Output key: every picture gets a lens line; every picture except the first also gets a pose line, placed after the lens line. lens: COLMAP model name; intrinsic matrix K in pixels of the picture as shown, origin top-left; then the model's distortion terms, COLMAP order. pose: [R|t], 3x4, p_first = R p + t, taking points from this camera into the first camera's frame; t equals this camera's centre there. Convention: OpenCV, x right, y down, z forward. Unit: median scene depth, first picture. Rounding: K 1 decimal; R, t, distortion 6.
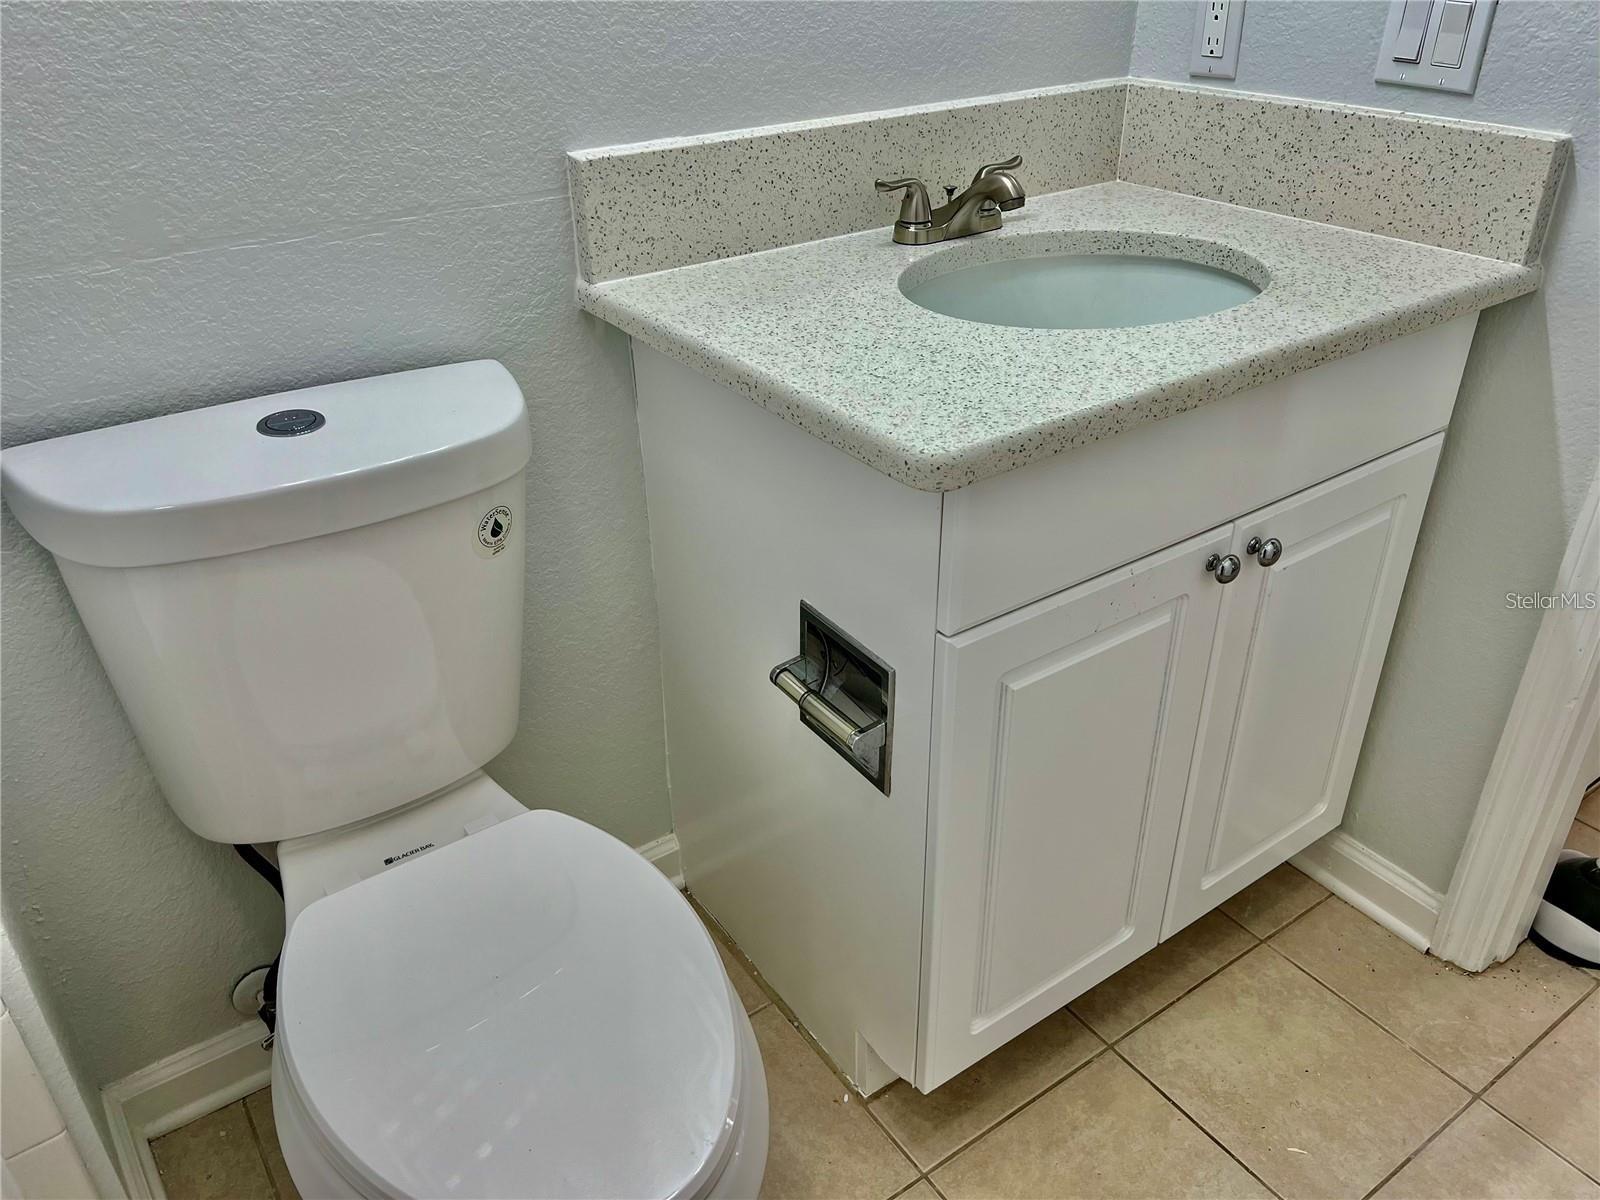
lens RADIAL K [[1196.4, 0, 796.4], [0, 1196.4, 603.0], [0, 0, 1]] dist [0.059895, -0.066365]
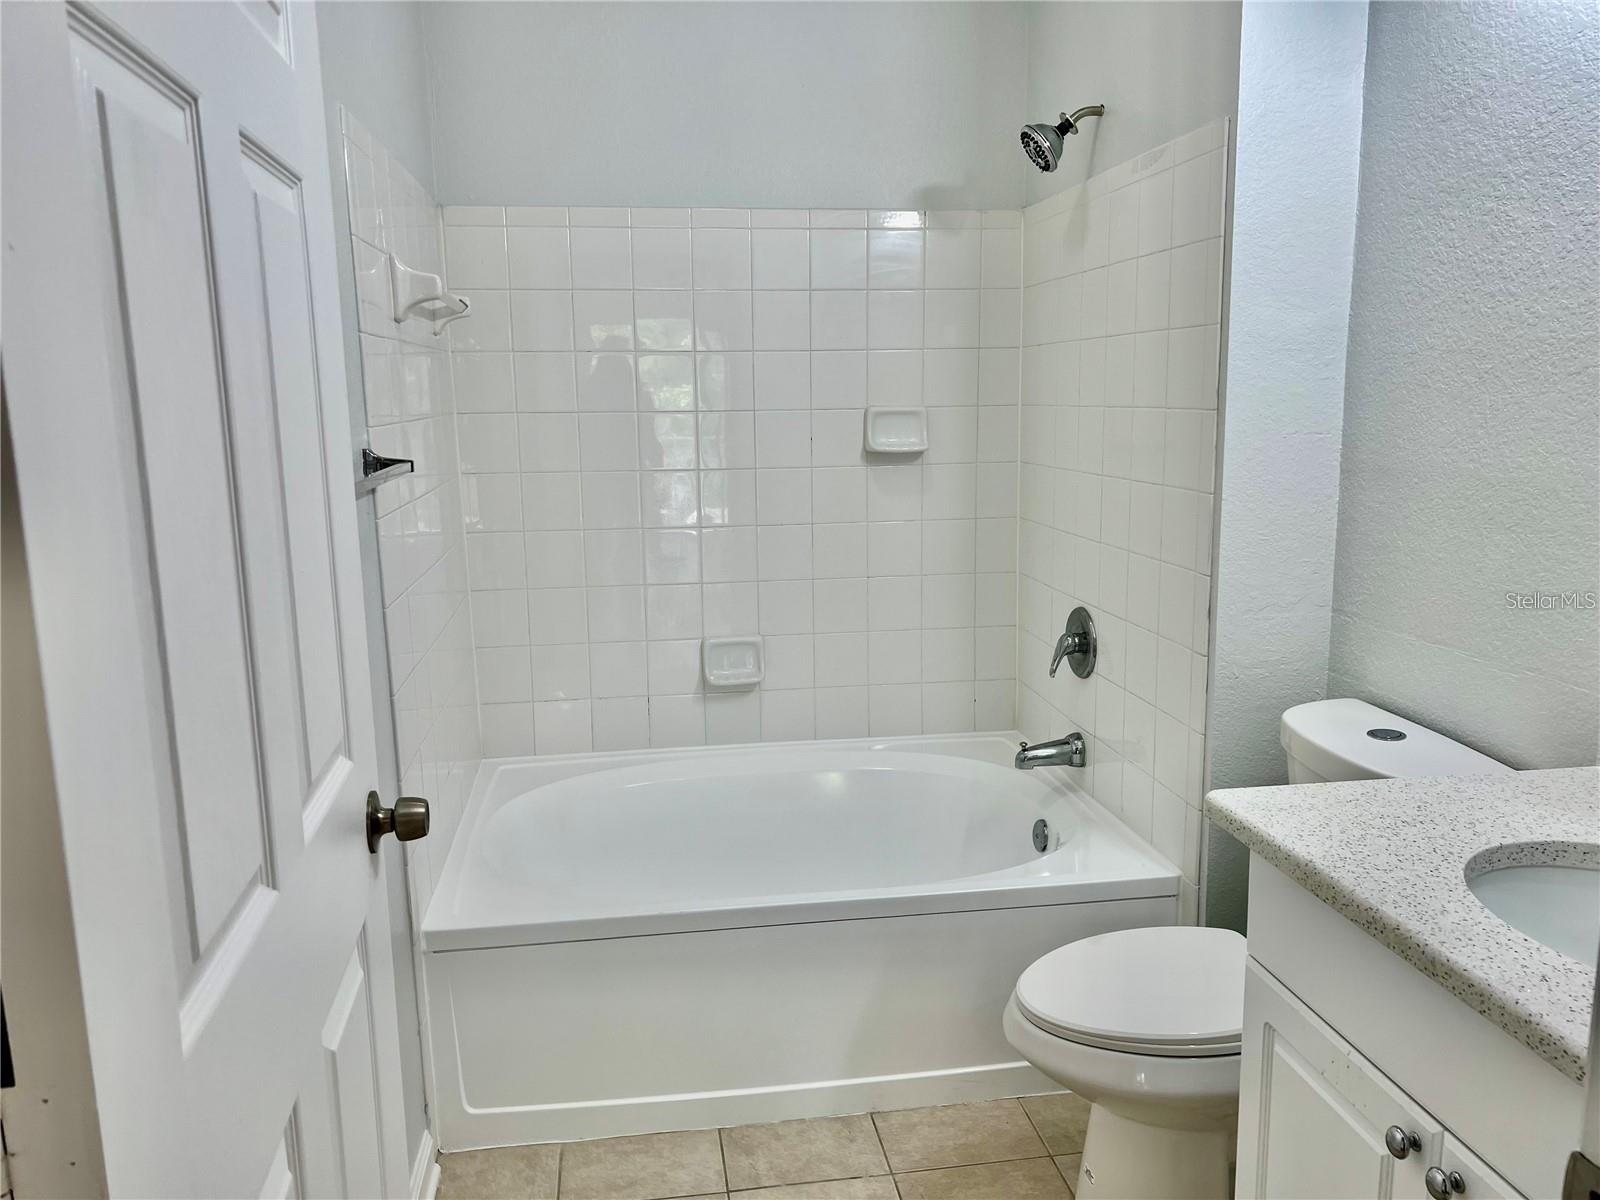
lens RADIAL K [[1196.4, 0, 796.4], [0, 1196.4, 603.0], [0, 0, 1]] dist [0.059895, -0.066365]
pose [[-0.445429, 0.175771, -0.877894, 1.539651], [-0.440043, 0.810953, 0.385639, -0.623377], [0.779715, 0.558086, -0.283875, 0.725693]]
